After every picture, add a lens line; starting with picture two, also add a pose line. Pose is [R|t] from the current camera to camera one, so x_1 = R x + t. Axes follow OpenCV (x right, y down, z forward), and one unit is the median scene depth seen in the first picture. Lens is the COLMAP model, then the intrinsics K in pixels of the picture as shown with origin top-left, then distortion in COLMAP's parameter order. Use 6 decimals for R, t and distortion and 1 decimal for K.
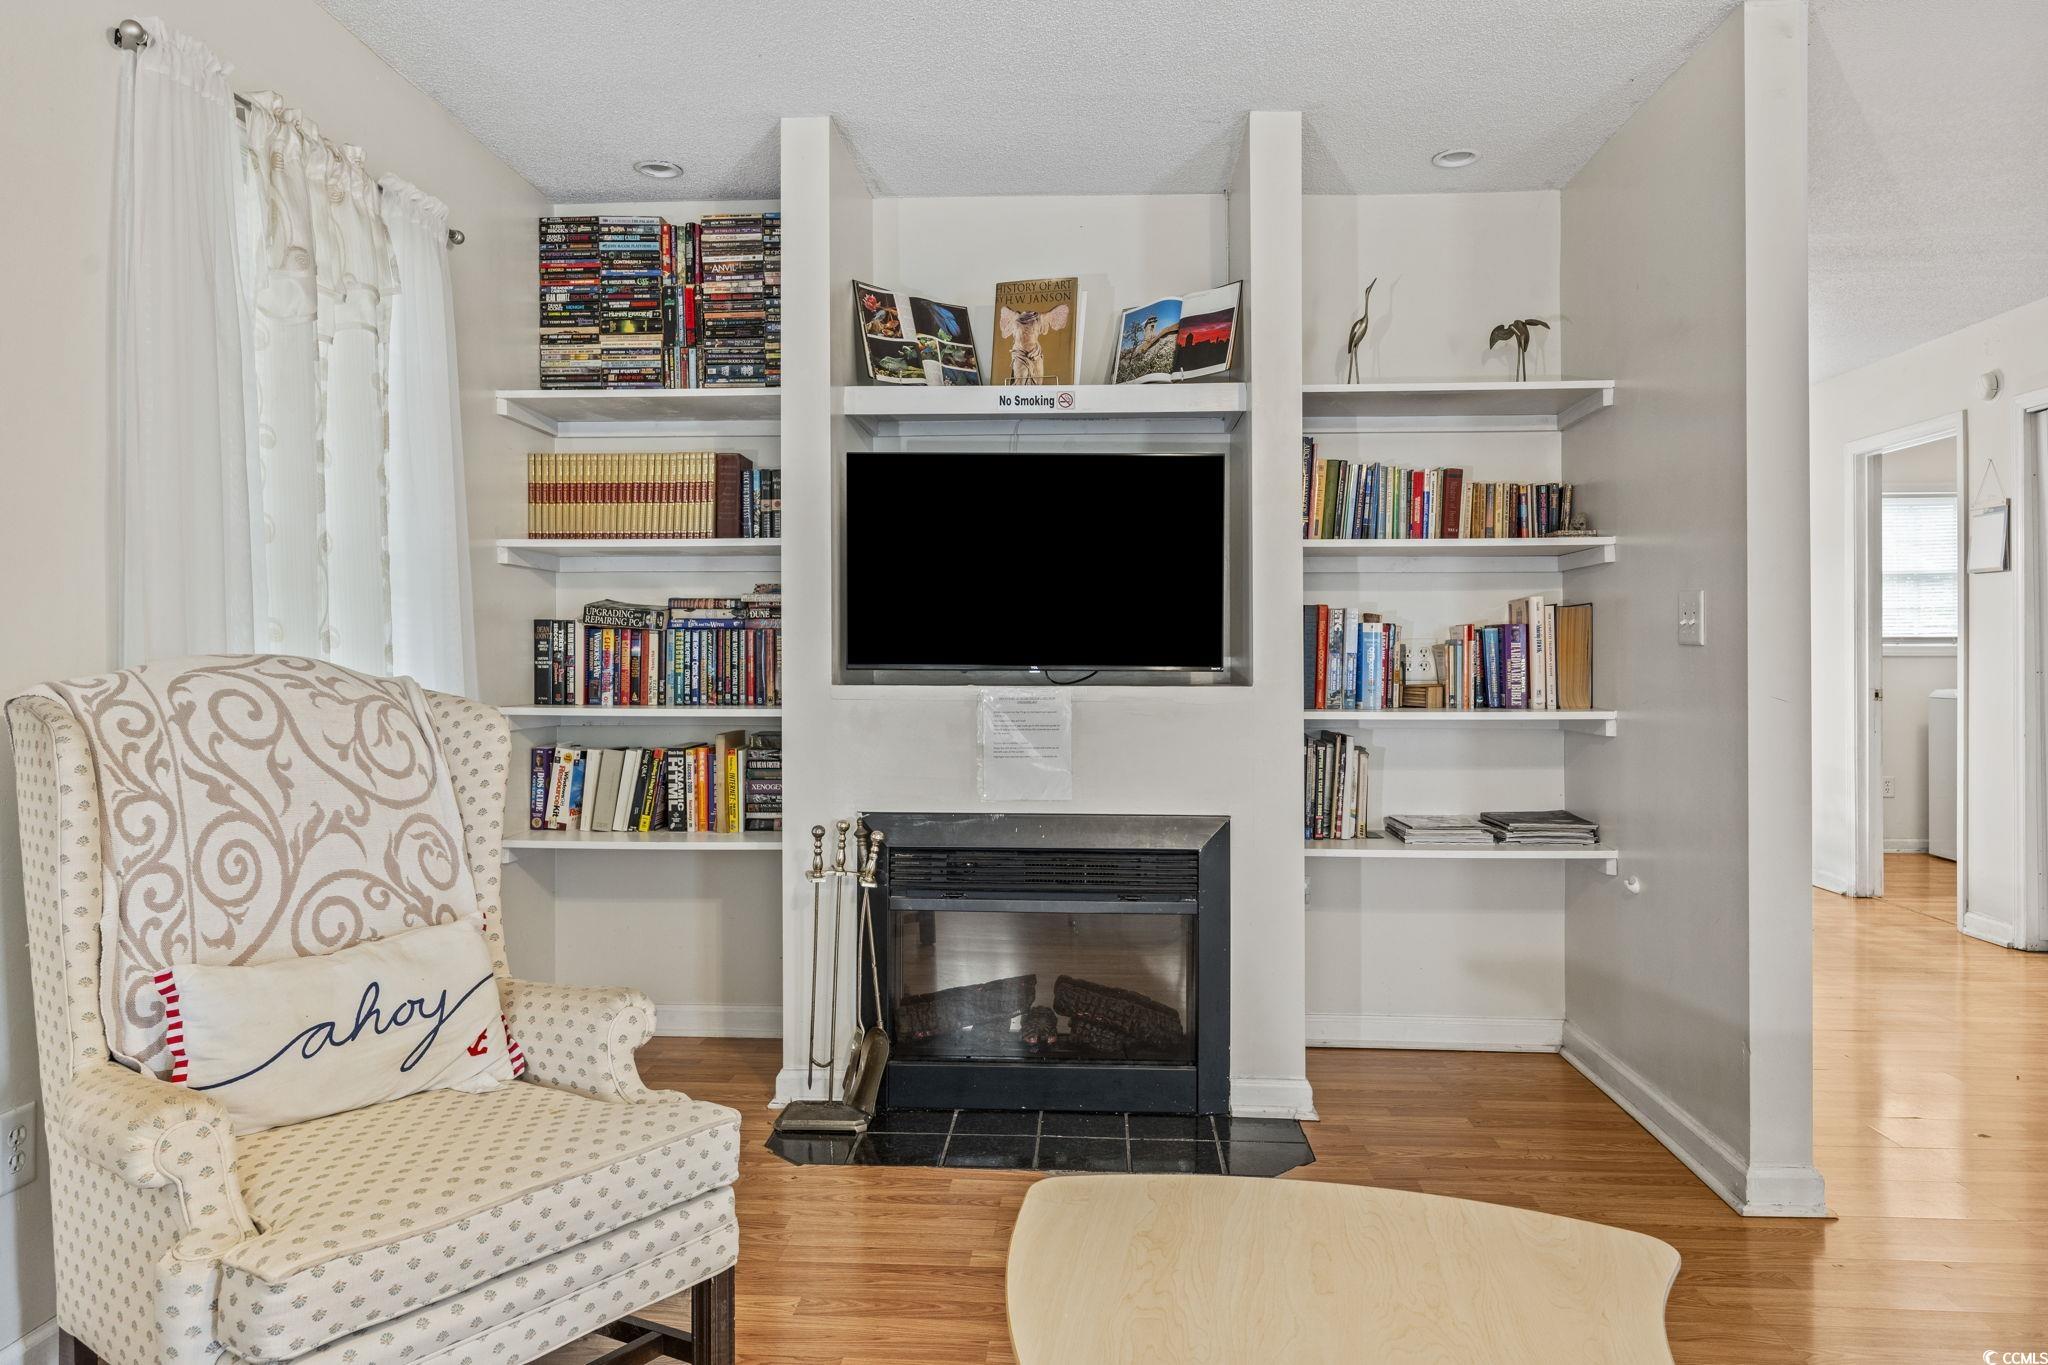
lens RADIAL K [[1362.3, 0, 1032.0], [0, 1362.3, 646.7], [0, 0, 1]] dist [-0.002679, 0.000367]
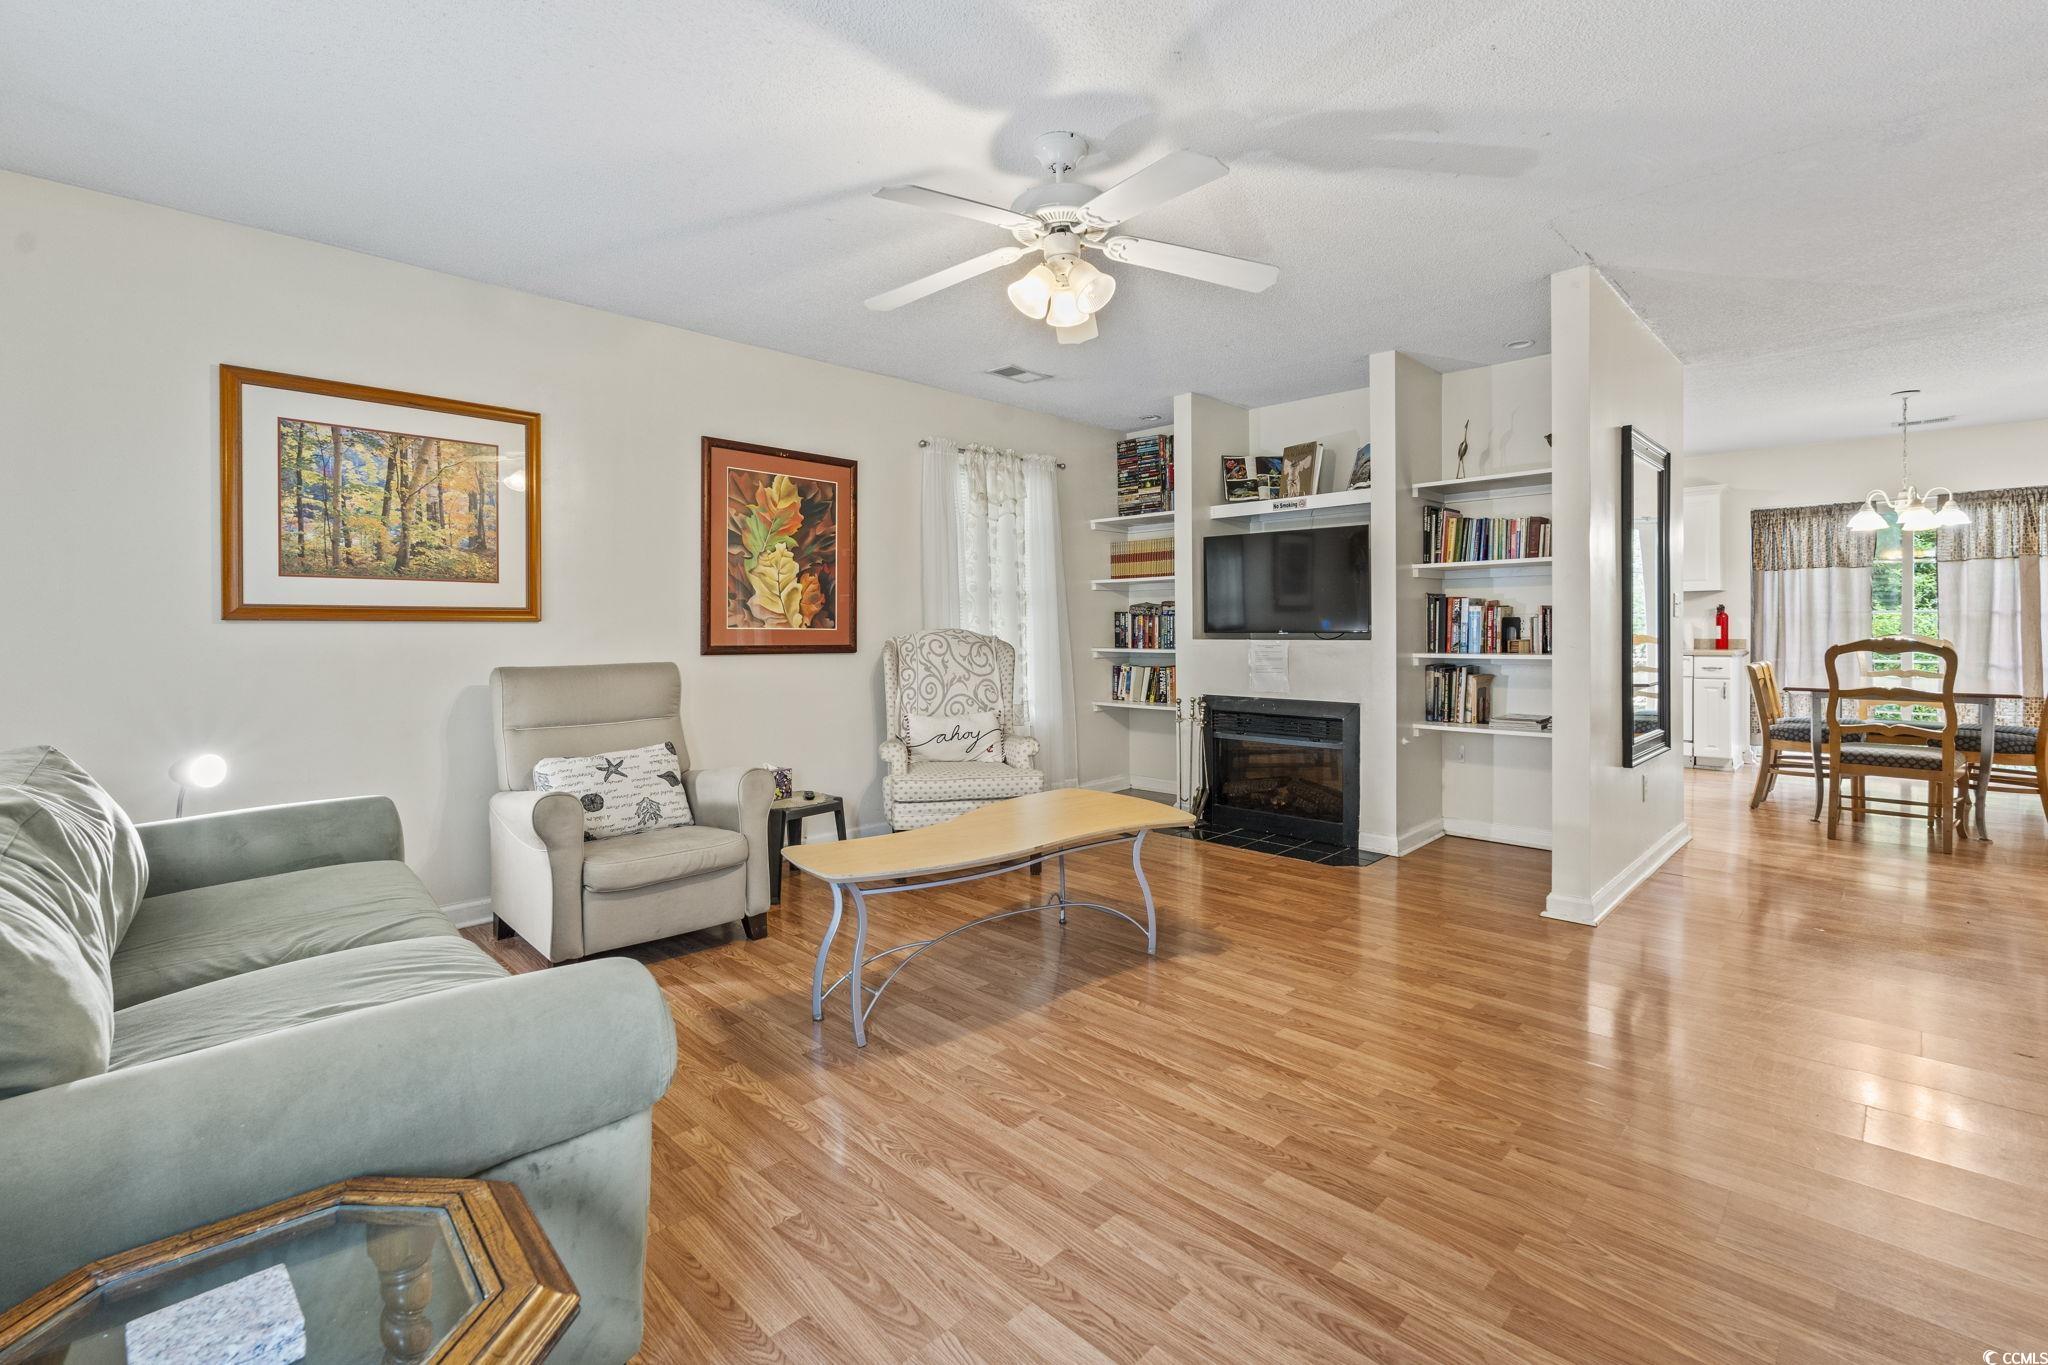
lens RADIAL K [[911.5, 0, 1060.4], [0, 911.5, 634.5], [0, 0, 1]] dist [-0.004287, 0.000693]
pose [[0.768521, -0.001470, -0.639823, 0.608873], [0.013699, 0.999806, 0.014158, -0.004588], [0.639678, -0.019646, 0.768391, -0.303898]]
